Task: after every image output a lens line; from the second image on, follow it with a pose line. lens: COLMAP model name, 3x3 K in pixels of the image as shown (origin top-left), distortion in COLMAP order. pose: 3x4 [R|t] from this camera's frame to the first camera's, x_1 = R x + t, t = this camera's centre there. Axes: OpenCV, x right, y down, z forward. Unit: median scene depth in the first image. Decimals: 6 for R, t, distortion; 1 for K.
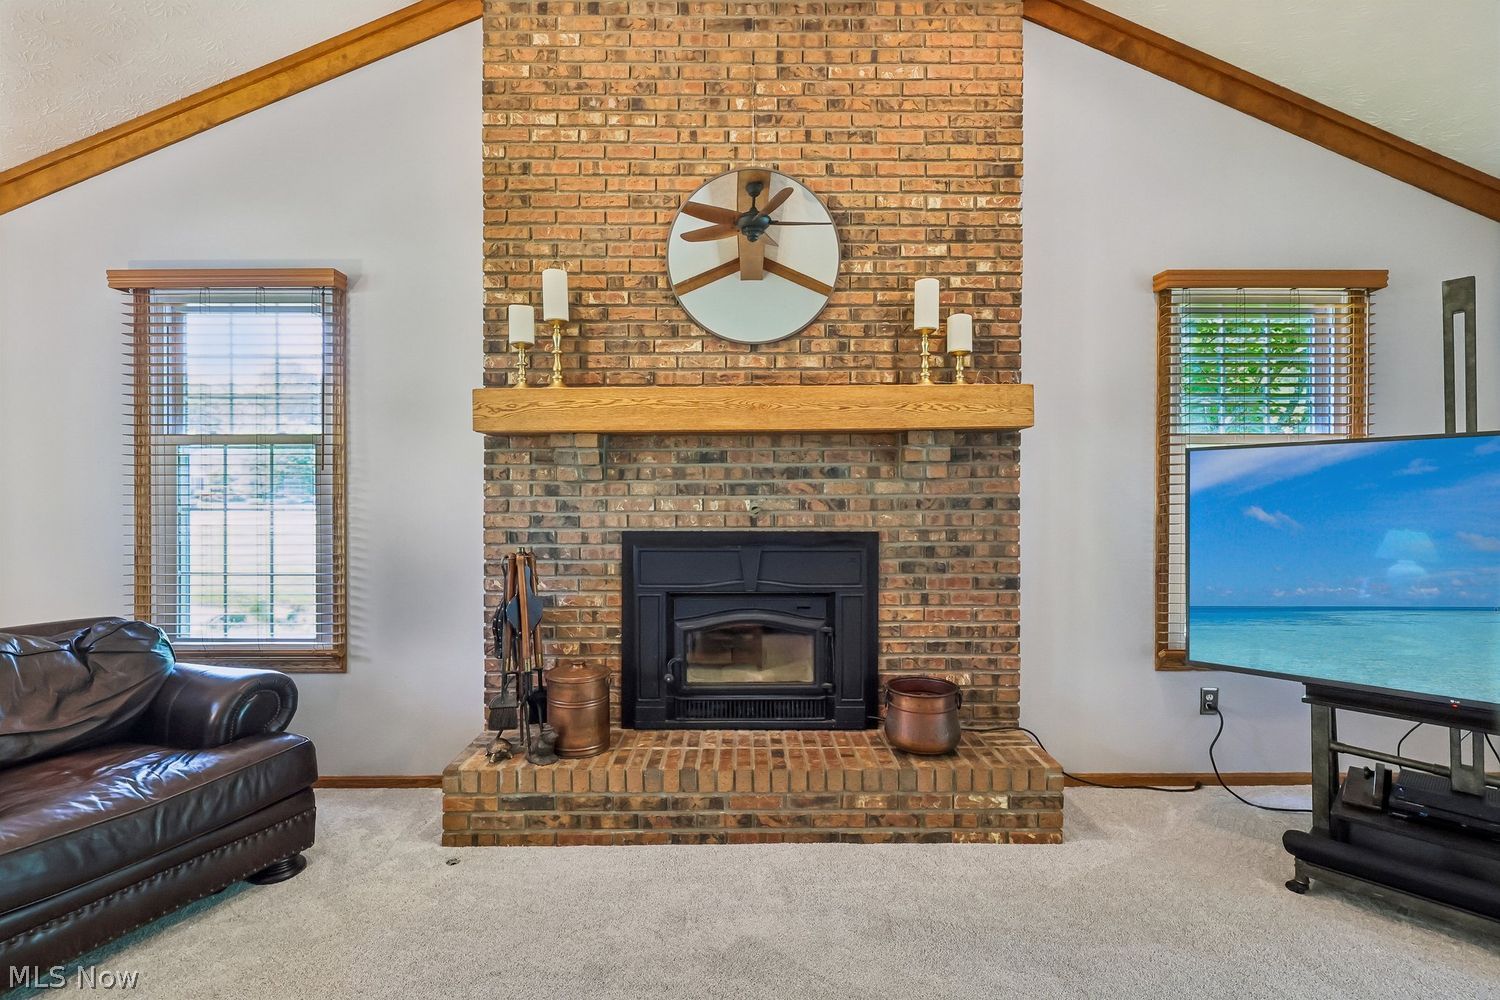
lens RADIAL K [[695.1, 0, 751.0], [0, 695.1, 498.5], [0, 0, 1]] dist [-0.004904, 0.001030]
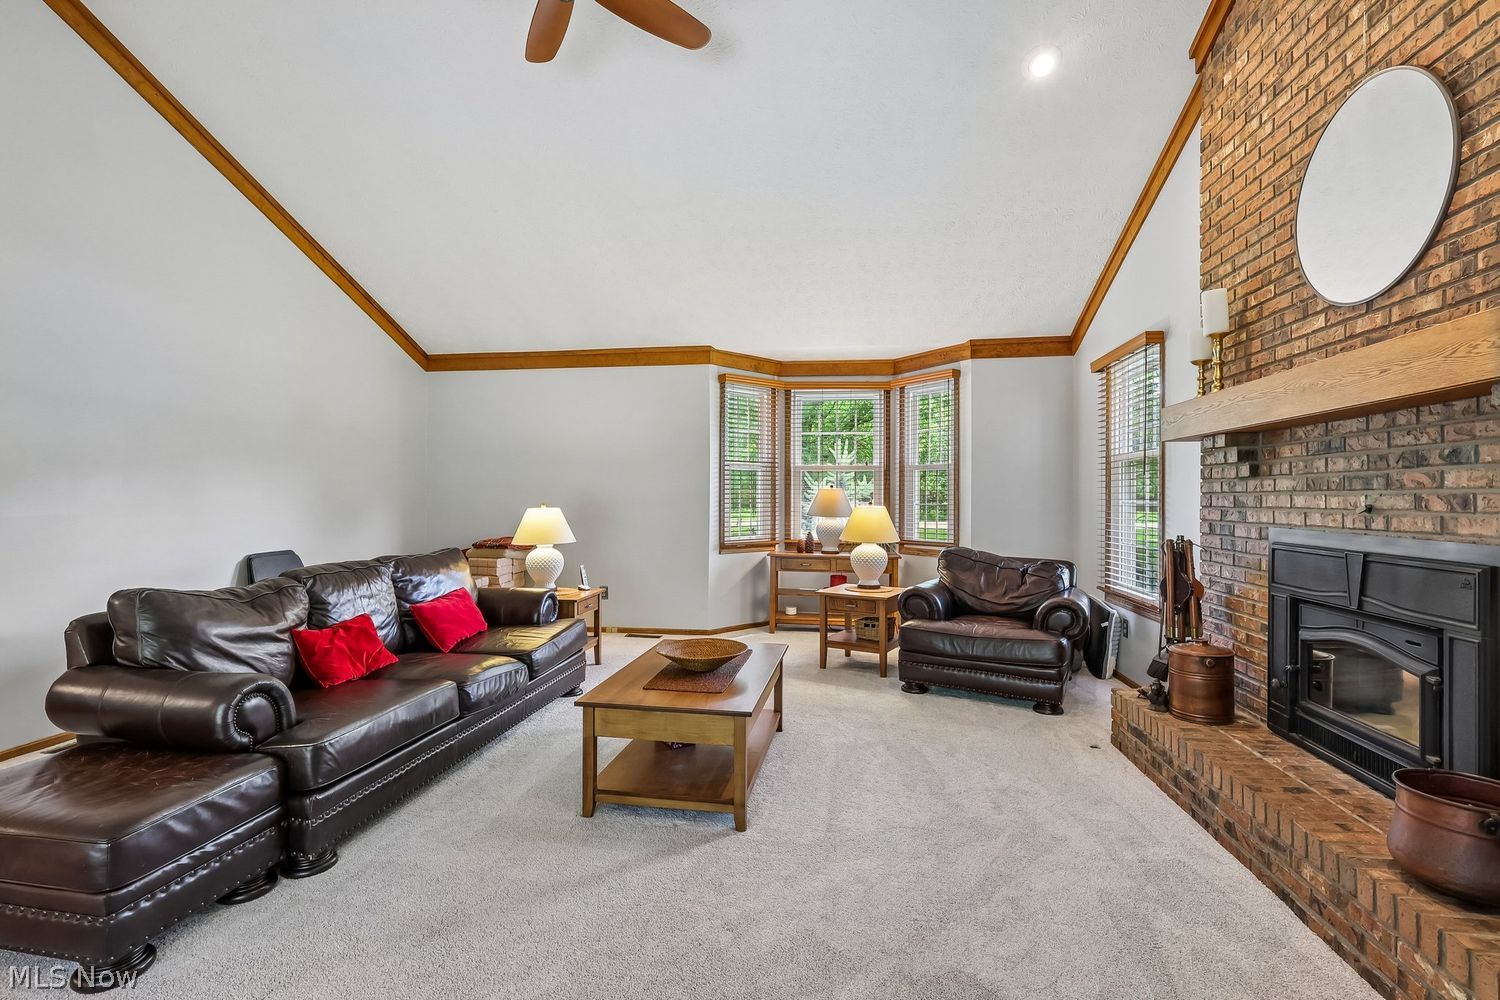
lens RADIAL K [[695.1, 0, 746.8], [0, 695.1, 497.3], [0, 0, 1]] dist [-0.004904, 0.001030]
pose [[-0.153302, 0.001939, -0.988177, 0.902091], [-0.004779, 0.999985, 0.002703, 0.004746], [0.988168, 0.005137, -0.153291, 0.416115]]
